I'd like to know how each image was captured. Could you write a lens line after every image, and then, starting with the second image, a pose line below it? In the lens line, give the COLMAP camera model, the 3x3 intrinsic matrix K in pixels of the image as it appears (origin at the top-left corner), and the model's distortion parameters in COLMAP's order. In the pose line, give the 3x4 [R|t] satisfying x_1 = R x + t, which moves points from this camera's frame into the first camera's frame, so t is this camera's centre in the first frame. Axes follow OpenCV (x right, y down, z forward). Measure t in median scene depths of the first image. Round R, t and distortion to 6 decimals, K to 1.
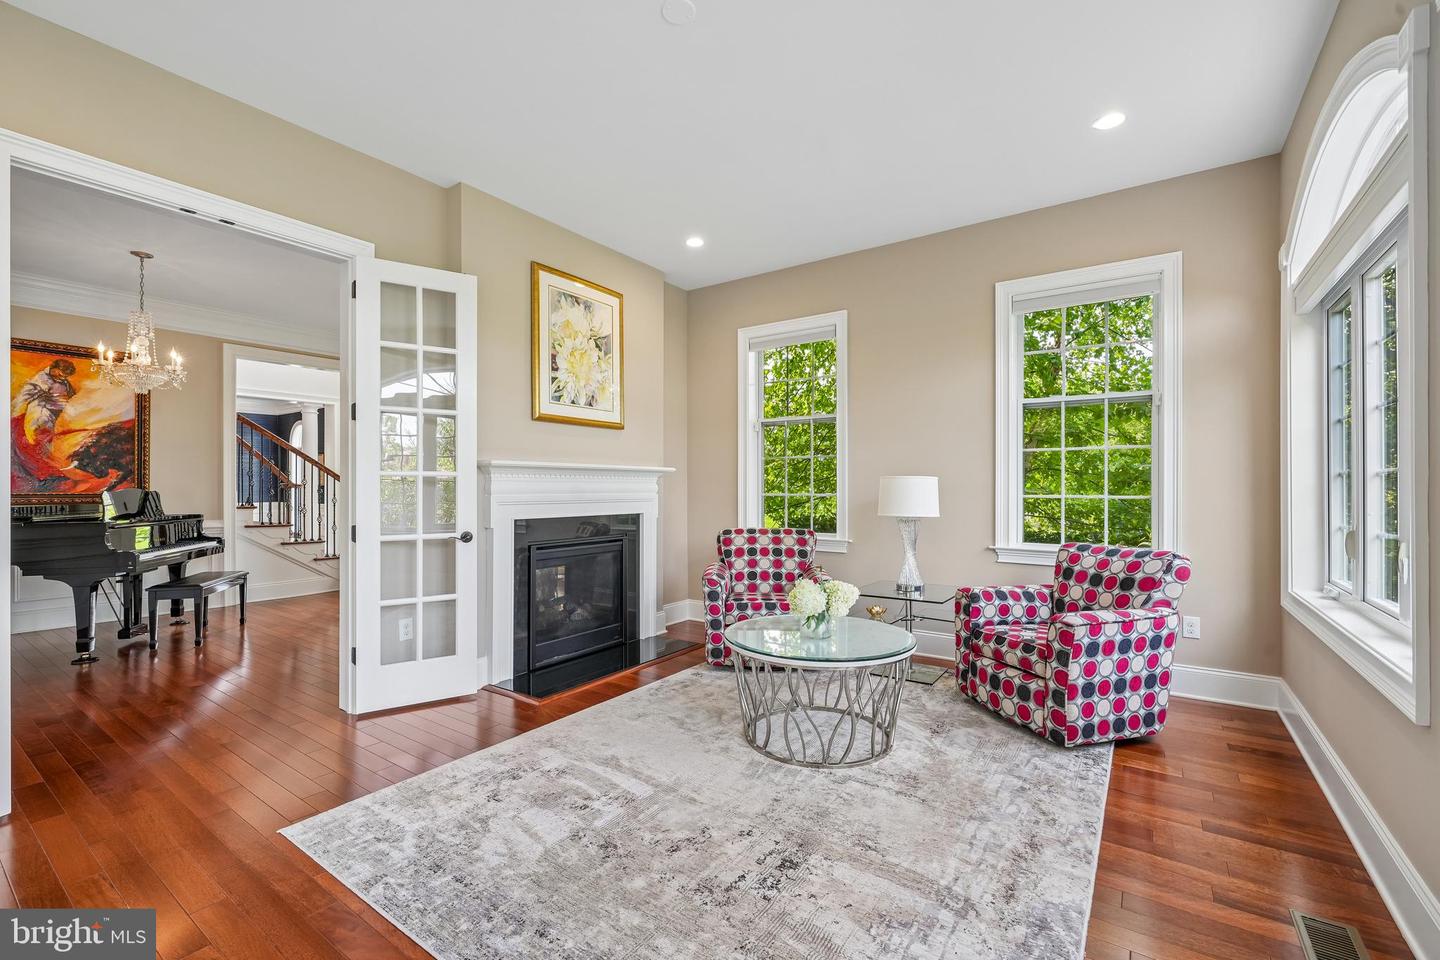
lens RADIAL K [[623.8, 0, 712.4], [0, 623.8, 480.9], [0, 0, 1]] dist [0.008146, -0.000256]
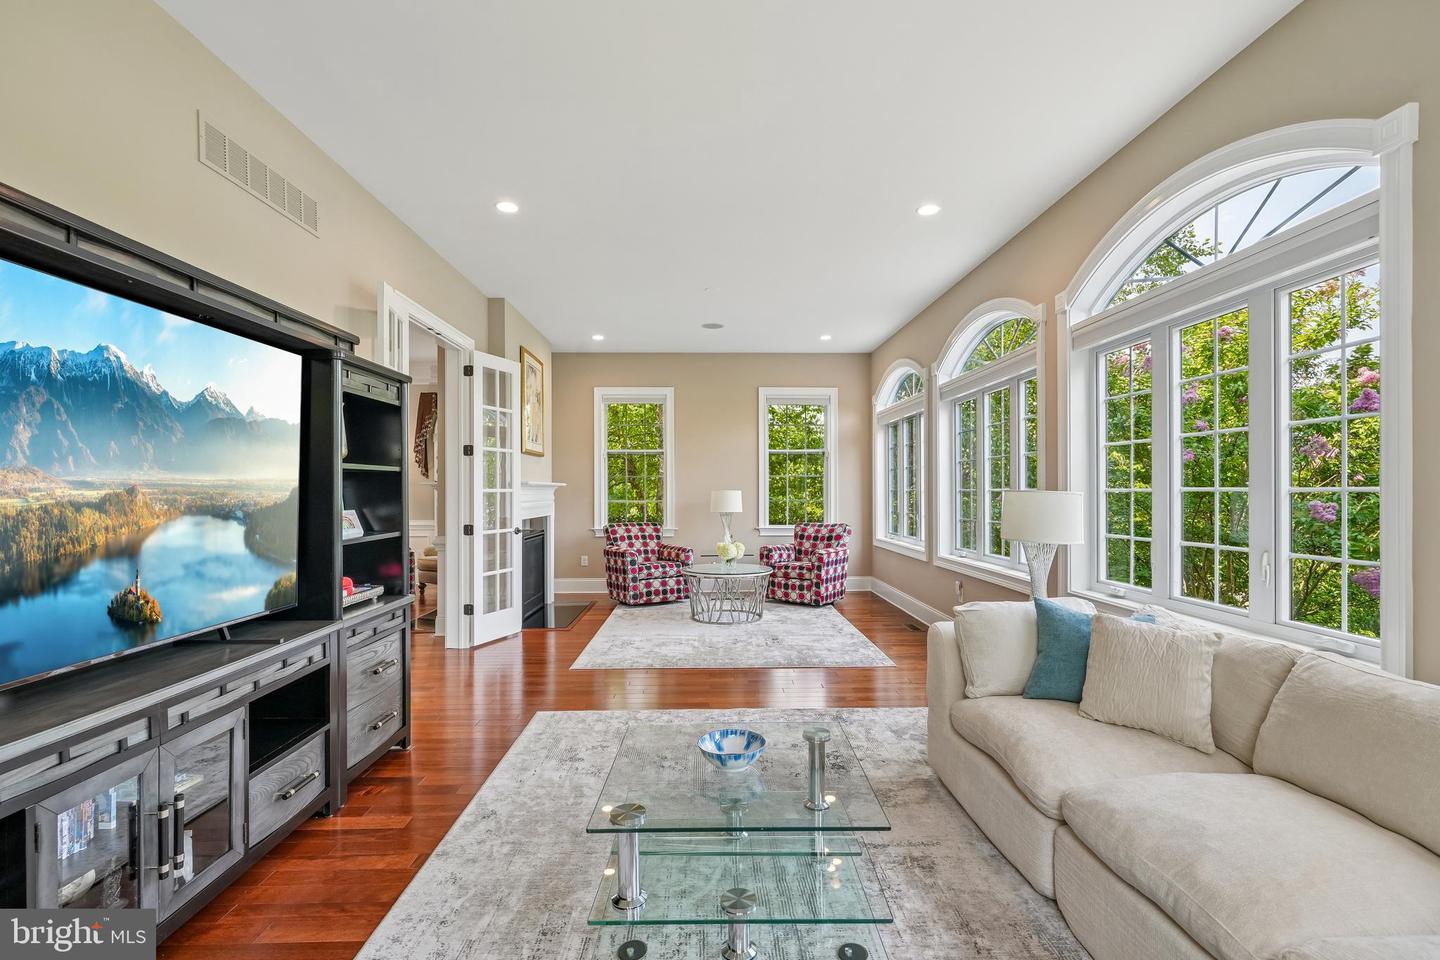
lens RADIAL K [[664.1, 0, 716.7], [0, 664.1, 488.3], [0, 0, 1]] dist [0.017294, 0.000979]
pose [[0.803438, 0.001930, 0.595386, -1.002520], [-0.000448, 0.999996, -0.002636, -0.009578], [-0.595389, 0.001851, 0.803436, -0.631999]]
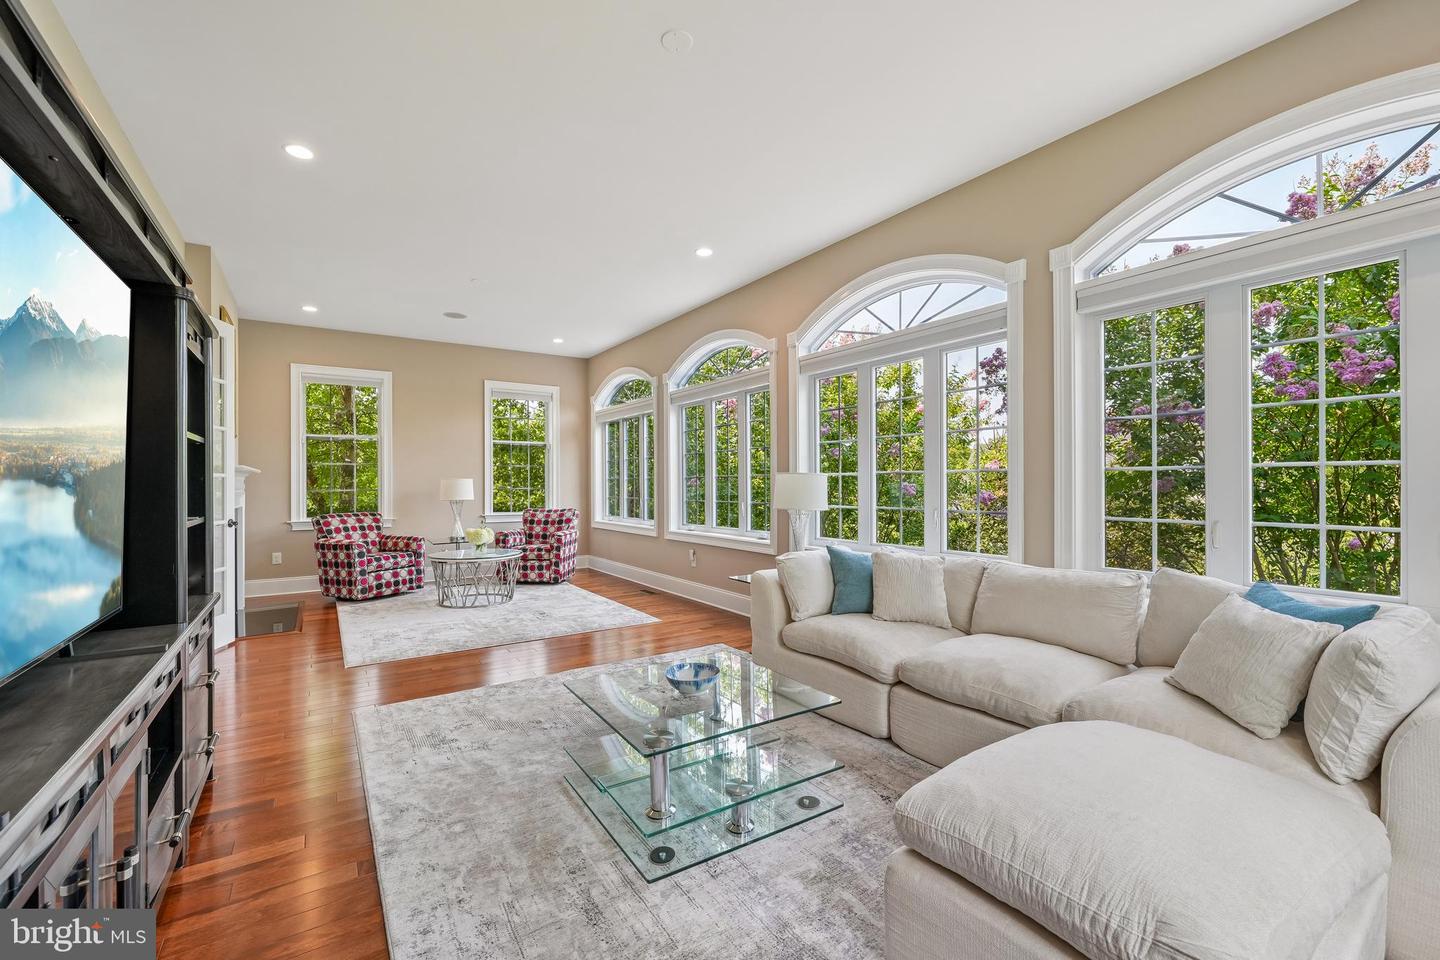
lens RADIAL K [[593.1, 0, 717.6], [0, 593.1, 486.7], [0, 0, 1]] dist [-0.000588, 0.001005]
pose [[0.353419, 0.000203, 0.935465, -1.225150], [0.000028, 1.000000, -0.000228, 0.019620], [-0.935465, 0.000107, 0.353419, -0.400518]]
